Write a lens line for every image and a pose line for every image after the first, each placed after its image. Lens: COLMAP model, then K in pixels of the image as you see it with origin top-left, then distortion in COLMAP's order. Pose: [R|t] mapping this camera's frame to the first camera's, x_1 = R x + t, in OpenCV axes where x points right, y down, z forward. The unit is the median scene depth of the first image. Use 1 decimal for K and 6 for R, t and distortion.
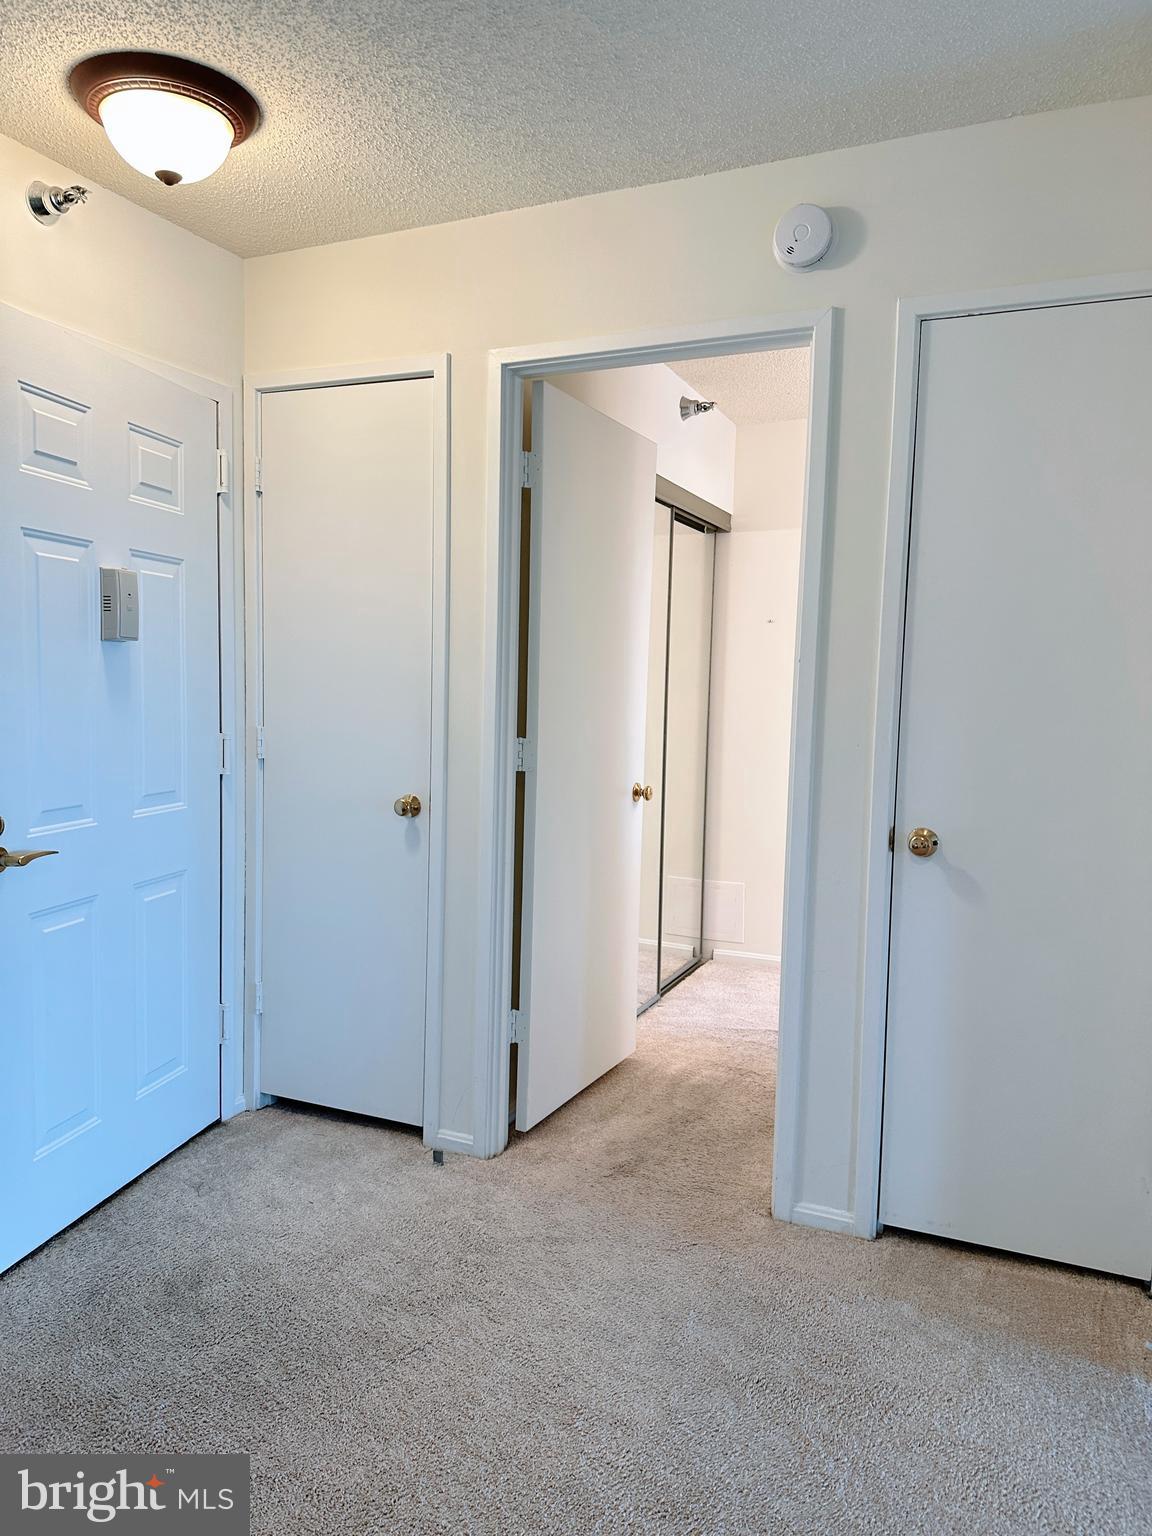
lens RADIAL K [[1074.0, 0, 583.9], [0, 1074.0, 771.9], [0, 0, 1]] dist [0.085697, -0.125917]
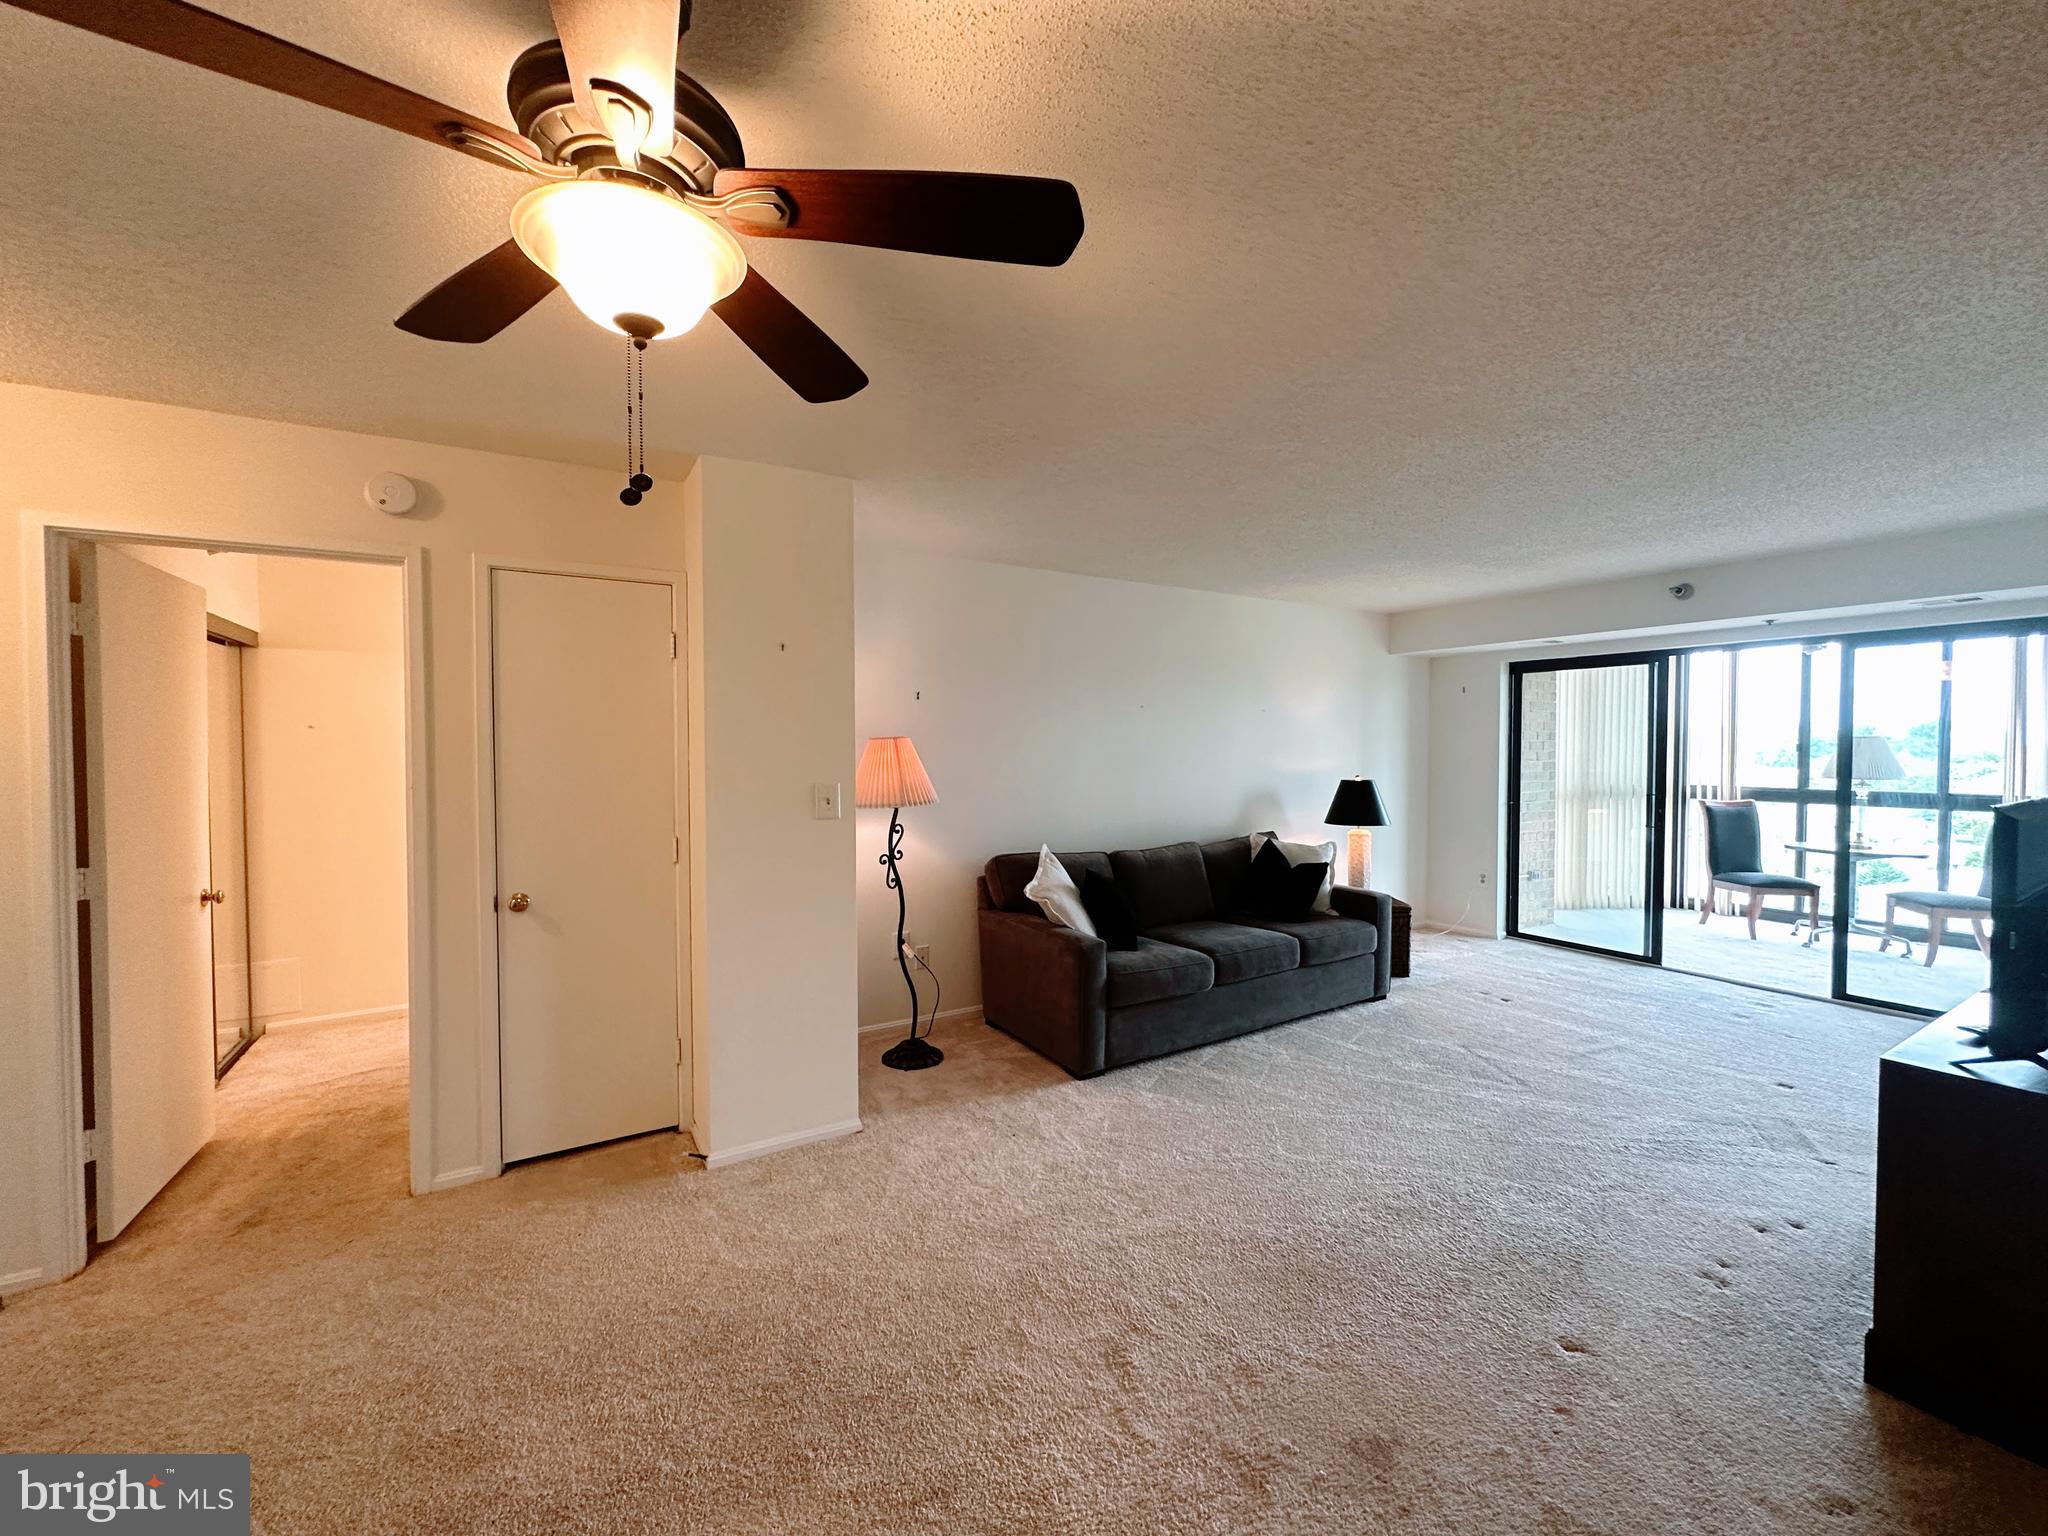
lens RADIAL K [[826.7, 0, 1017.7], [0, 826.7, 764.4], [0, 0, 1]] dist [-0.000579, 0.000094]
pose [[0.585835, -0.044015, 0.809234, -0.177119], [0.083175, 0.996517, -0.006012, -0.053500], [-0.806151, 0.070830, 0.587456, -0.228178]]
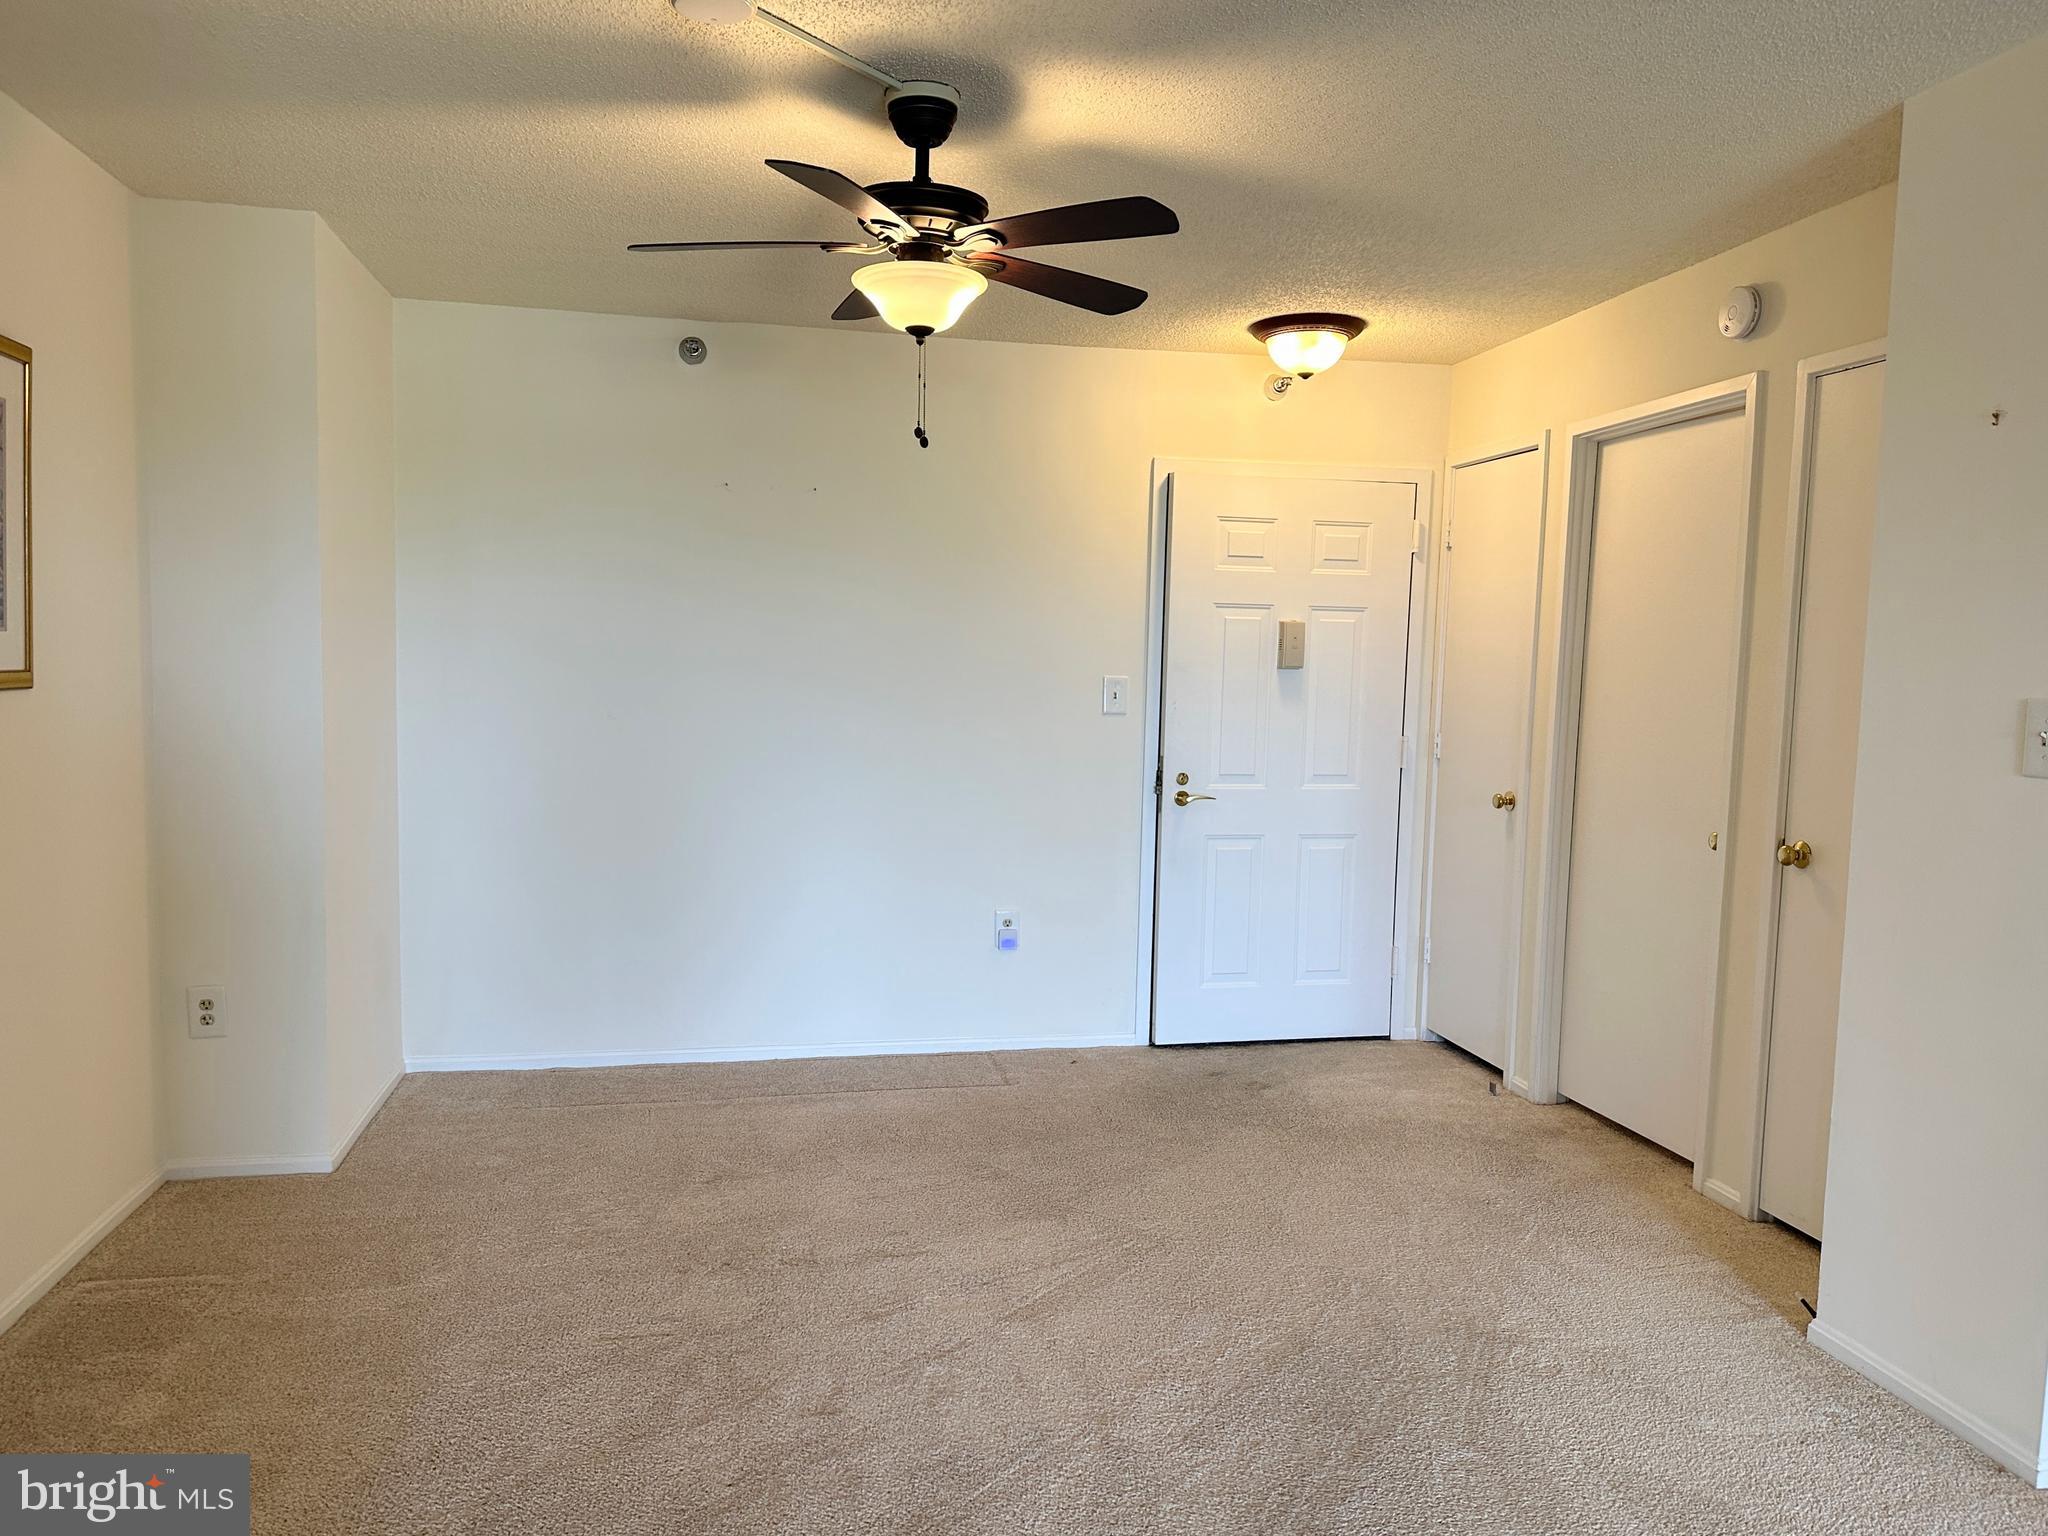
lens RADIAL K [[1432.0, 0, 1012.8], [0, 1432.0, 771.9], [0, 0, 1]] dist [0.085697, -0.125917]
pose [[0.566202, 0.057836, -0.822235, 0.874258], [-0.080954, 0.996614, 0.014356, 0.021846], [0.820282, 0.058435, 0.568967, -0.384339]]
